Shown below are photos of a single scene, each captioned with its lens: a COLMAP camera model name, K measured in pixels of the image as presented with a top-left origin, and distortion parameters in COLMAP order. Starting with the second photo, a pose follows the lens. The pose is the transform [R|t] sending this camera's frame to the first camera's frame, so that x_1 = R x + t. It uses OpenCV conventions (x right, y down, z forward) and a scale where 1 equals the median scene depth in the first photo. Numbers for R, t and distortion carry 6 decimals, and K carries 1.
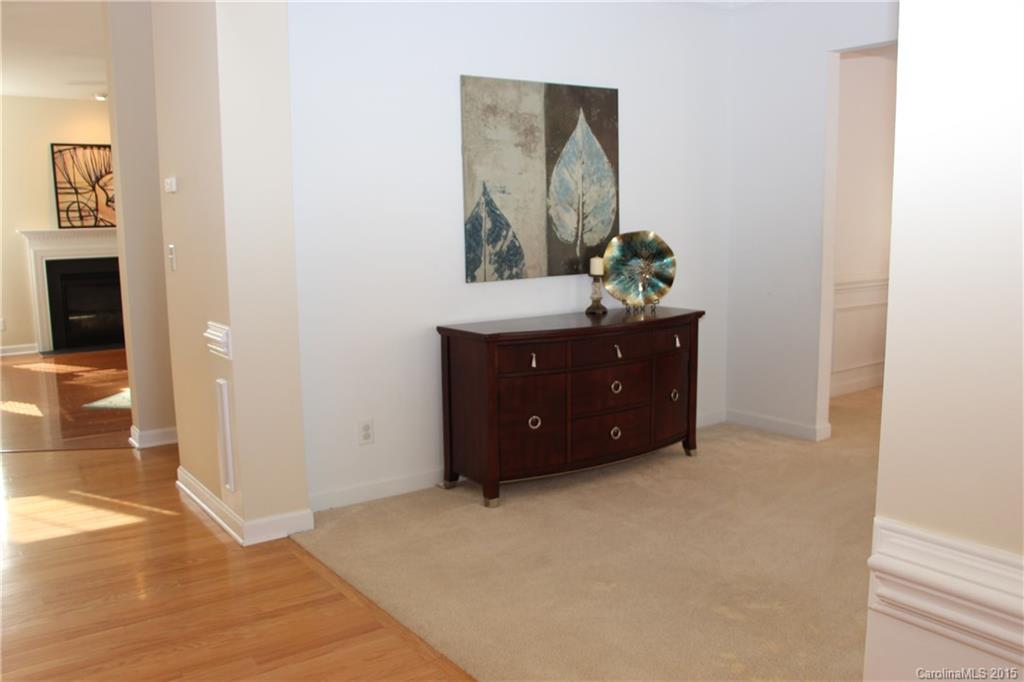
lens RADIAL K [[901.4, 0, 512.2], [0, 901.4, 353.6], [0, 0, 1]] dist [-0.170975, 0.210127]
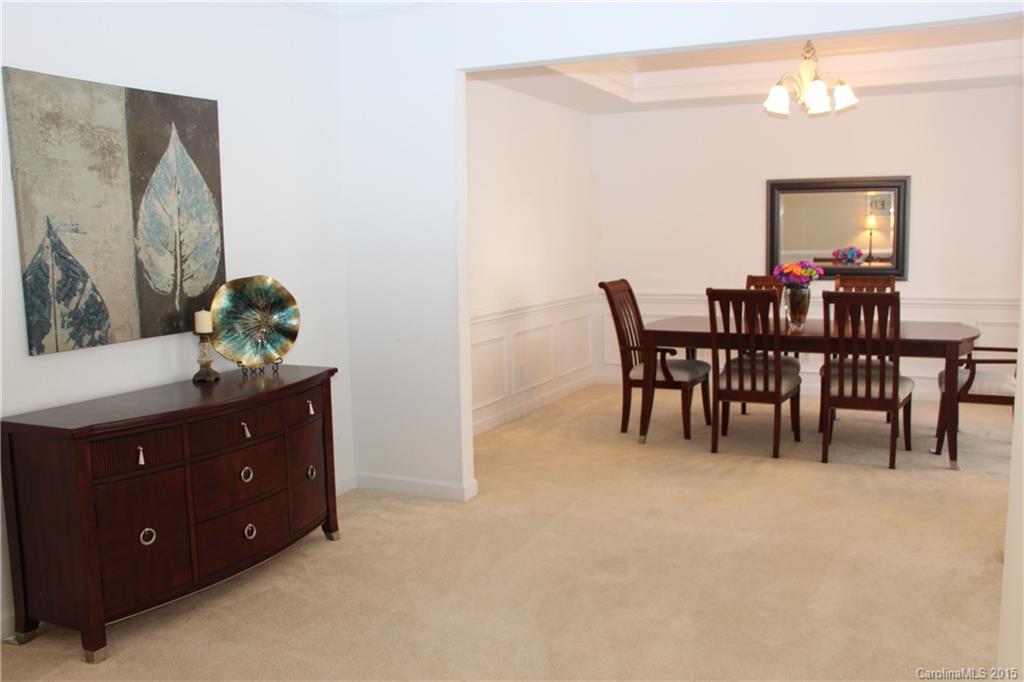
lens RADIAL K [[901.4, 0, 512.2], [0, 901.4, 353.6], [0, 0, 1]] dist [-0.170975, 0.210127]
pose [[0.873137, -0.063355, 0.483341, -0.049276], [0.074889, 0.997181, -0.004576, -0.045962], [-0.481688, 0.040192, 0.875420, 0.184271]]
